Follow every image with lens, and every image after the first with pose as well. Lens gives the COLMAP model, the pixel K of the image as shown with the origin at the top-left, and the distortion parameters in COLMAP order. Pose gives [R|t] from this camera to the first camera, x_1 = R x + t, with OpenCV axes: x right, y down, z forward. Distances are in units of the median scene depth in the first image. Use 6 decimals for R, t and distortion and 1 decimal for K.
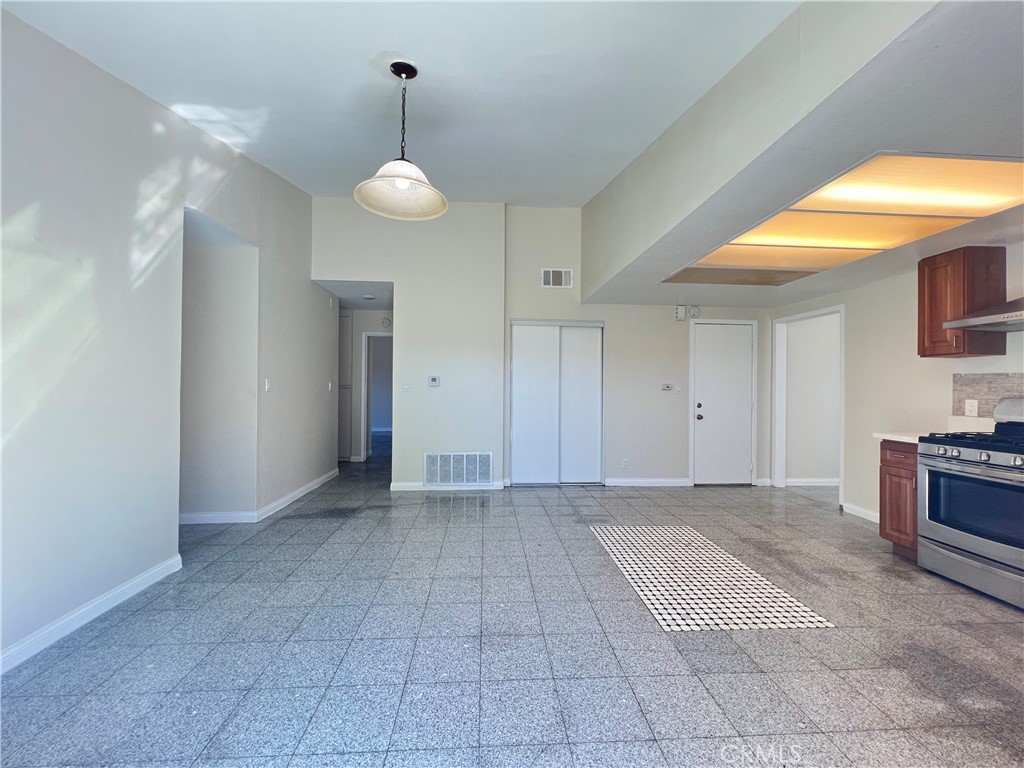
lens RADIAL K [[410.7, 0, 509.3], [0, 410.7, 383.1], [0, 0, 1]] dist [-0.003277, 0.000365]
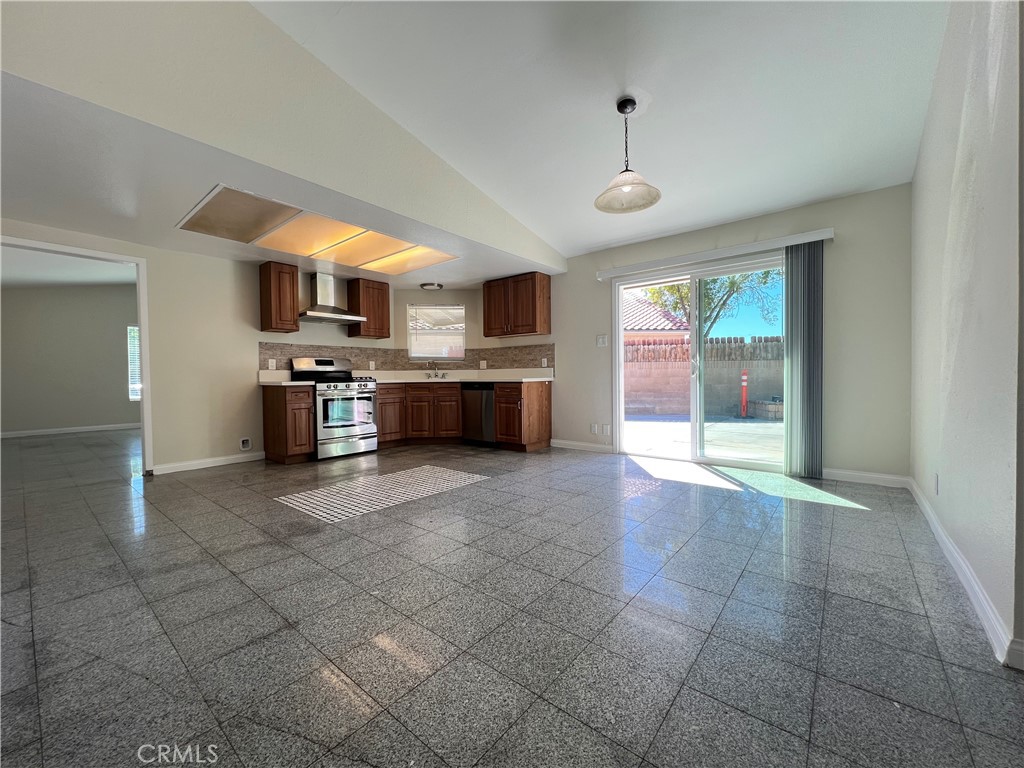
lens RADIAL K [[411.2, 0, 512.3], [0, 411.2, 382.7], [0, 0, 1]] dist [-0.002053, 0.000334]
pose [[-0.735761, -0.012487, 0.677126, -0.627539], [-0.002623, 0.999875, 0.015589, 0.105222], [-0.677236, 0.009694, -0.735702, 1.553806]]
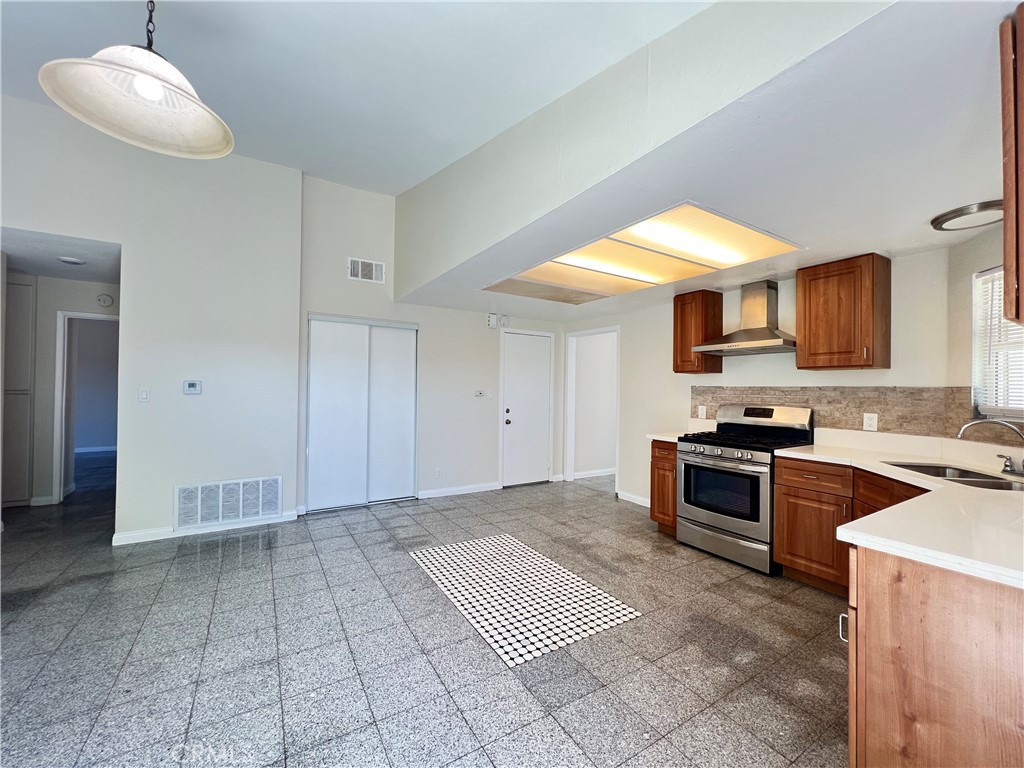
lens RADIAL K [[411.2, 0, 510.5], [0, 411.2, 383.1], [0, 0, 1]] dist [-0.002053, 0.000334]
pose [[0.881706, 0.008517, 0.471723, -0.043479], [-0.009279, 0.999957, -0.000710, -0.026692], [-0.471709, -0.003751, 0.881747, 0.123597]]
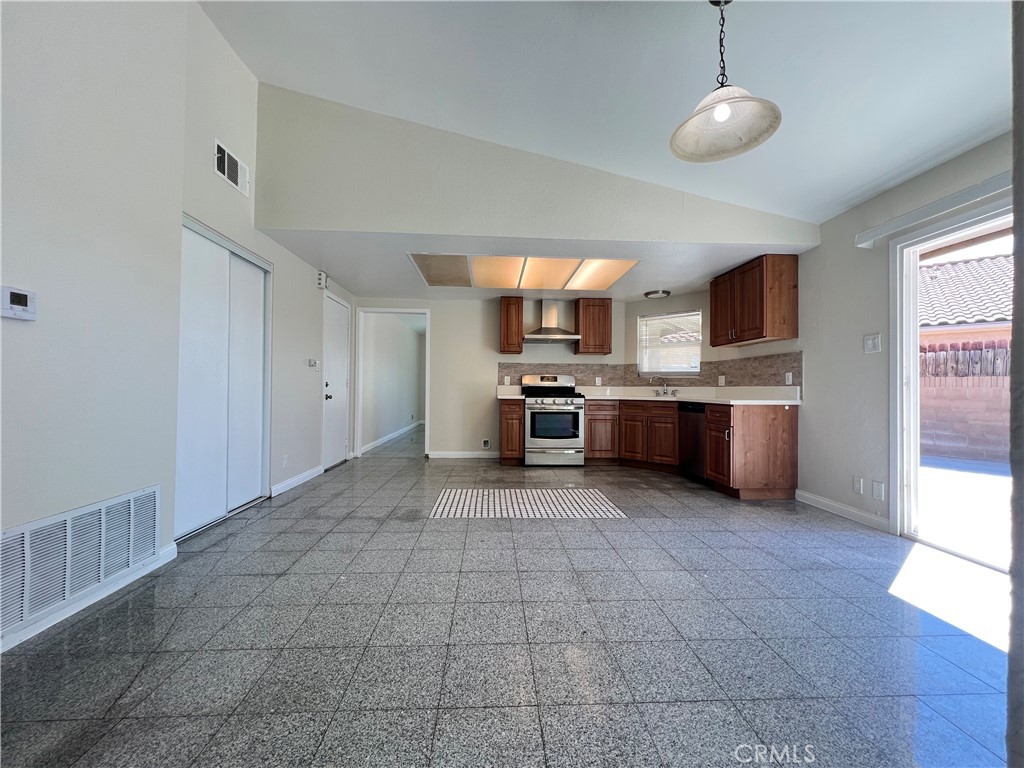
lens RADIAL K [[410.7, 0, 511.0], [0, 410.7, 383.0], [0, 0, 1]] dist [-0.003277, 0.000365]
pose [[0.007809, 0.004473, 0.999960, -0.787675], [-0.019358, 0.999803, -0.004321, 0.080228], [-0.999782, -0.019324, 0.007894, 0.977991]]
